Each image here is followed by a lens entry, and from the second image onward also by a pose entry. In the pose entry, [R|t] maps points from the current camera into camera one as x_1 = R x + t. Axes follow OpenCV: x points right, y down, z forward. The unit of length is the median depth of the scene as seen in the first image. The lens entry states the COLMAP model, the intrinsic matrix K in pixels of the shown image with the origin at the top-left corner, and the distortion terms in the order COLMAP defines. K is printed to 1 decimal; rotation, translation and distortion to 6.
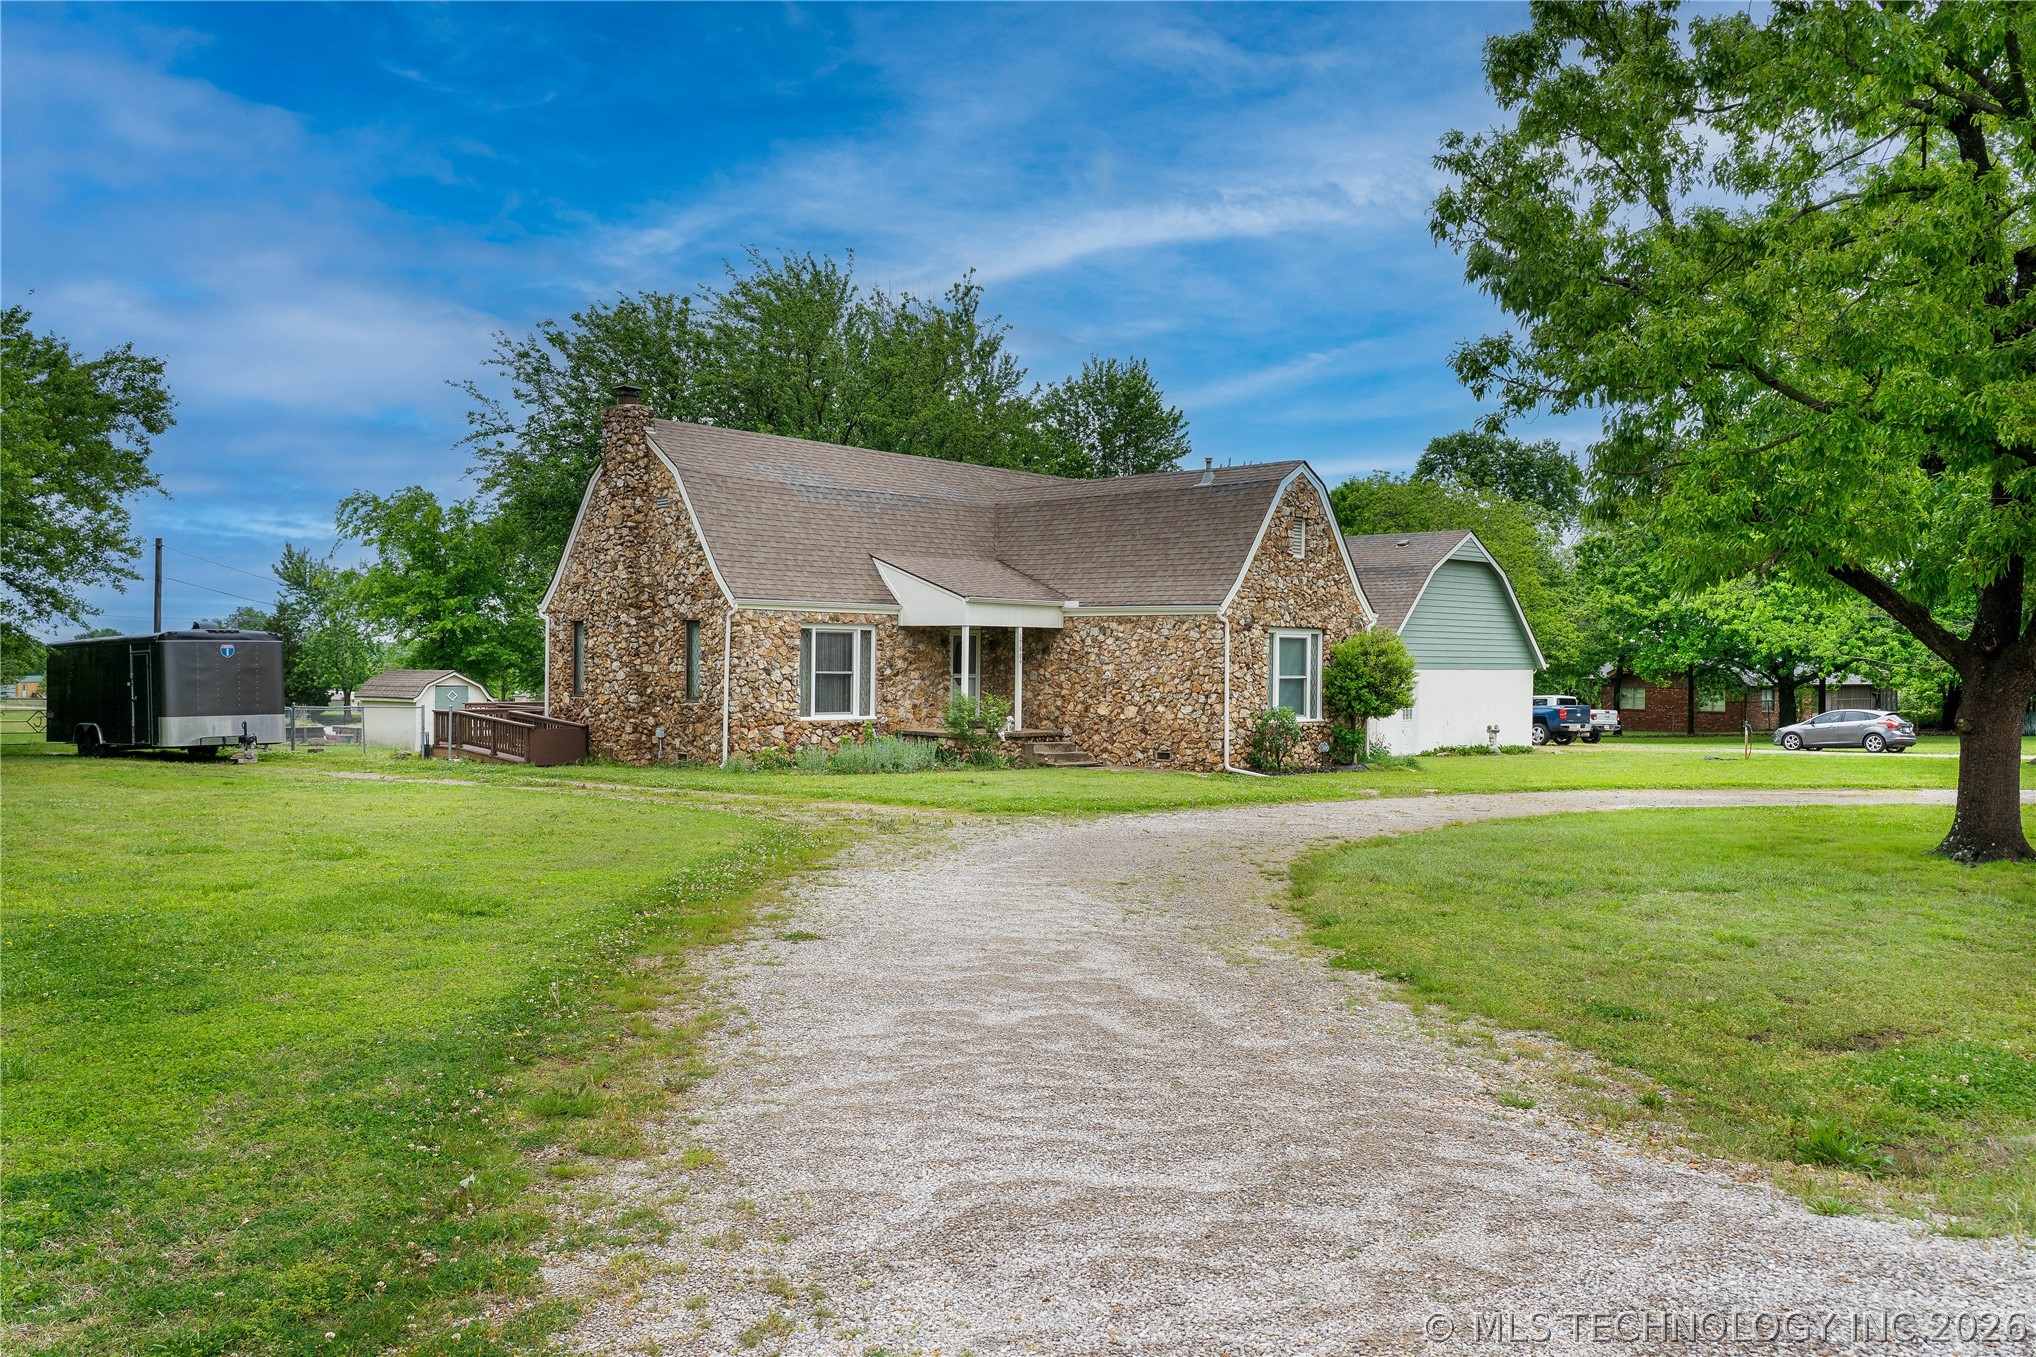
lens RADIAL K [[1686.0, 0, 1018.0], [0, 1686.0, 678.5], [0, 0, 1]] dist [0.004702, 0.000150]
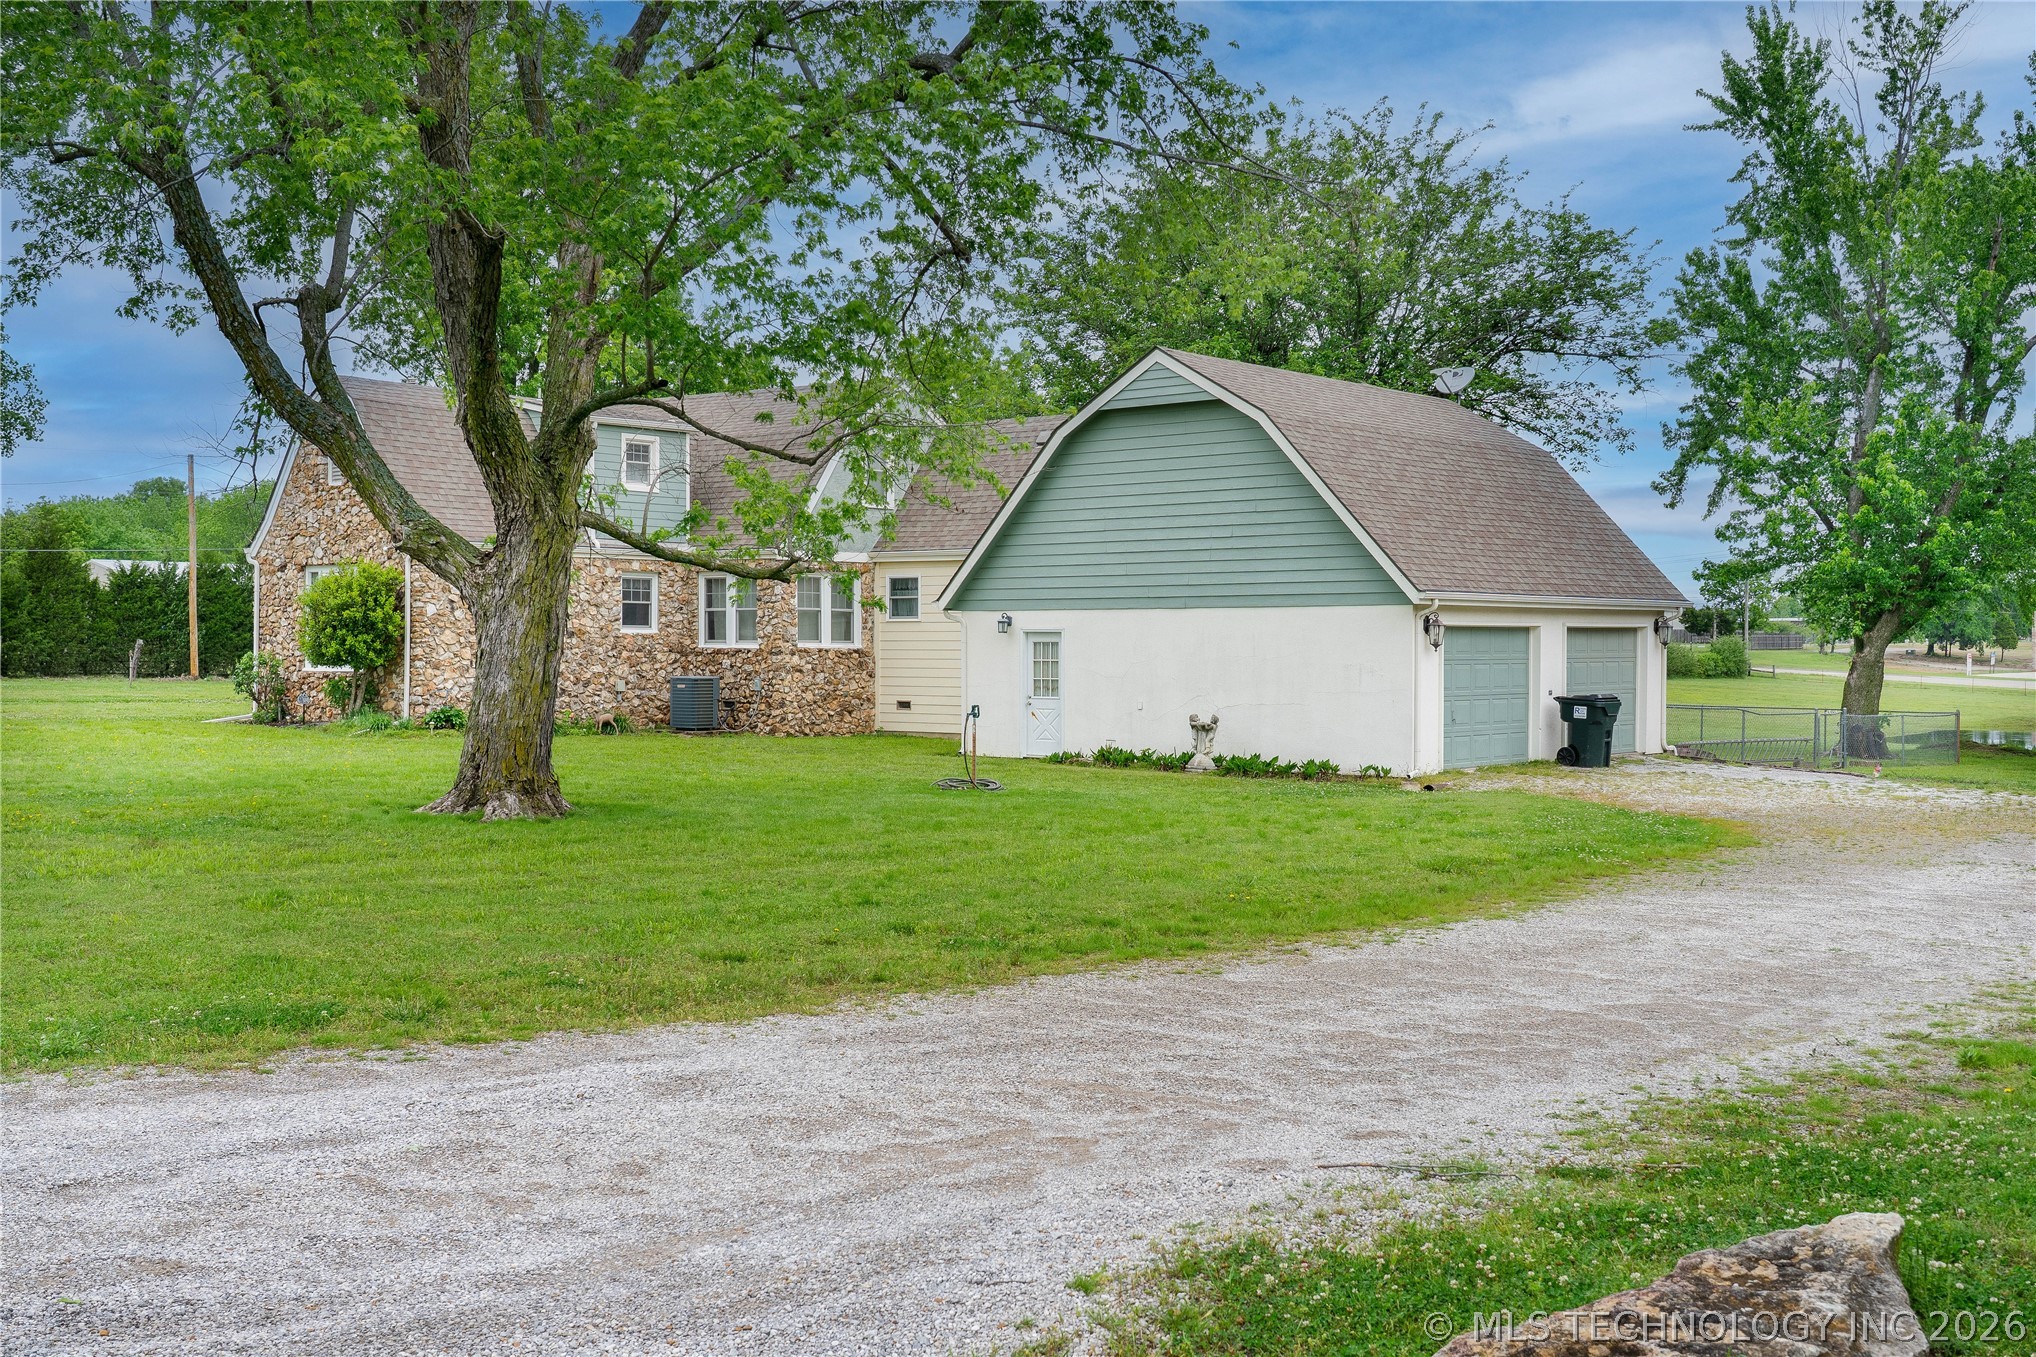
lens RADIAL K [[2035.8, 0, 1019.0], [0, 2035.8, 677.0], [0, 0, 1]] dist [0.018092, 0.000000]
pose [[0.100773, 0.005213, -0.994896, 1.287559], [-0.012919, 0.999909, 0.003931, 0.020431], [0.994826, 0.012457, 0.100831, 1.269284]]
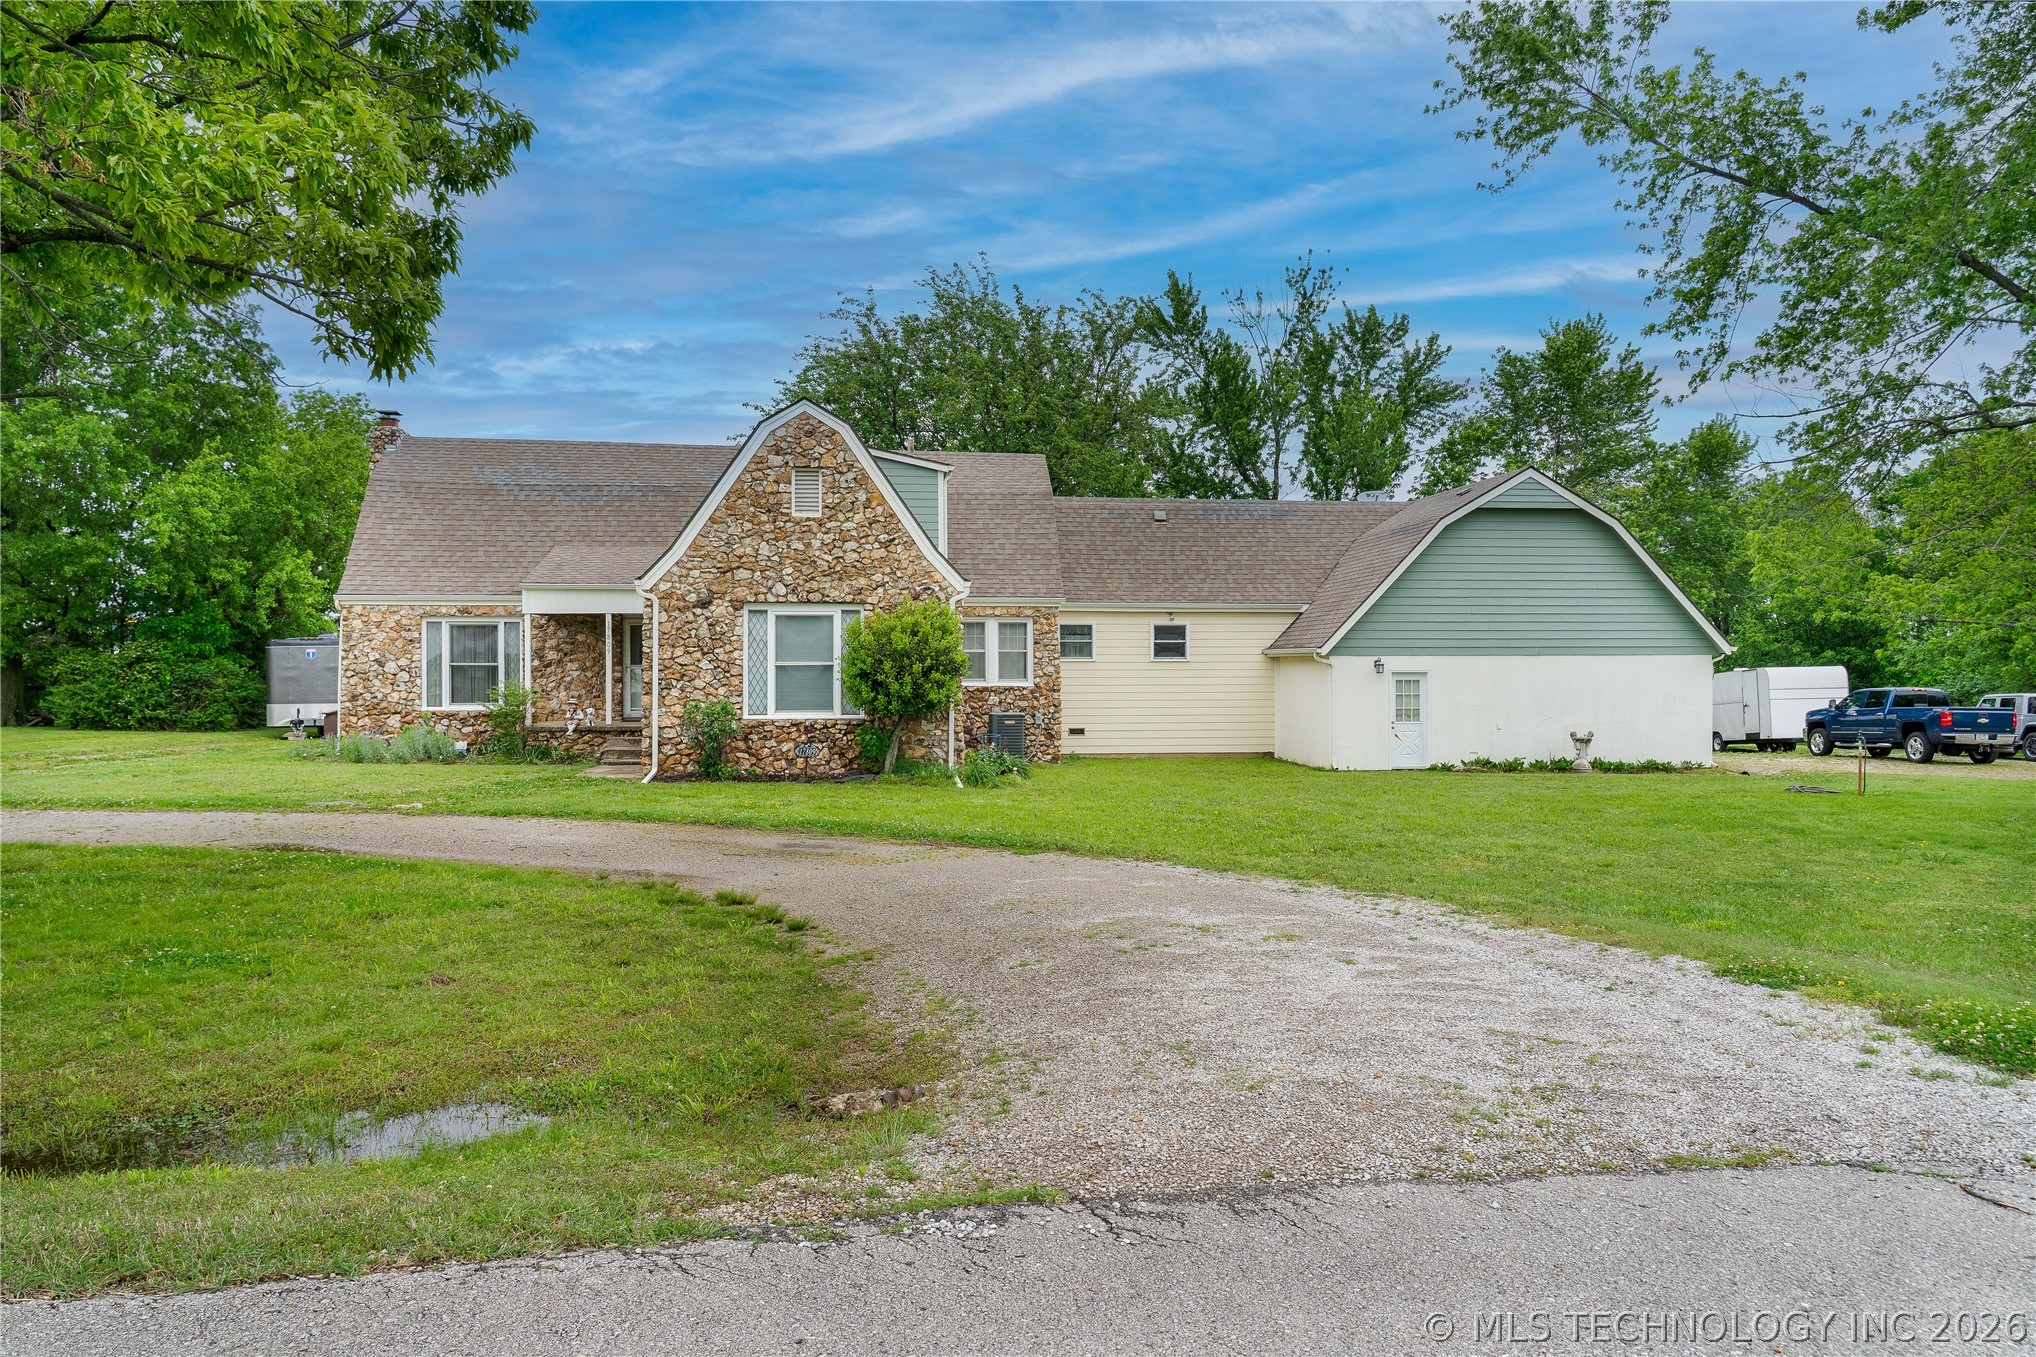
lens RADIAL K [[1393.5, 0, 1020.1], [0, 1393.5, 670.2], [0, 0, 1]] dist [0.001535, -0.000346]
pose [[0.777575, -0.008759, -0.628729, 0.678535], [0.002359, 0.999937, -0.011012, 0.010263], [0.628786, 0.007080, 0.777546, 0.550598]]
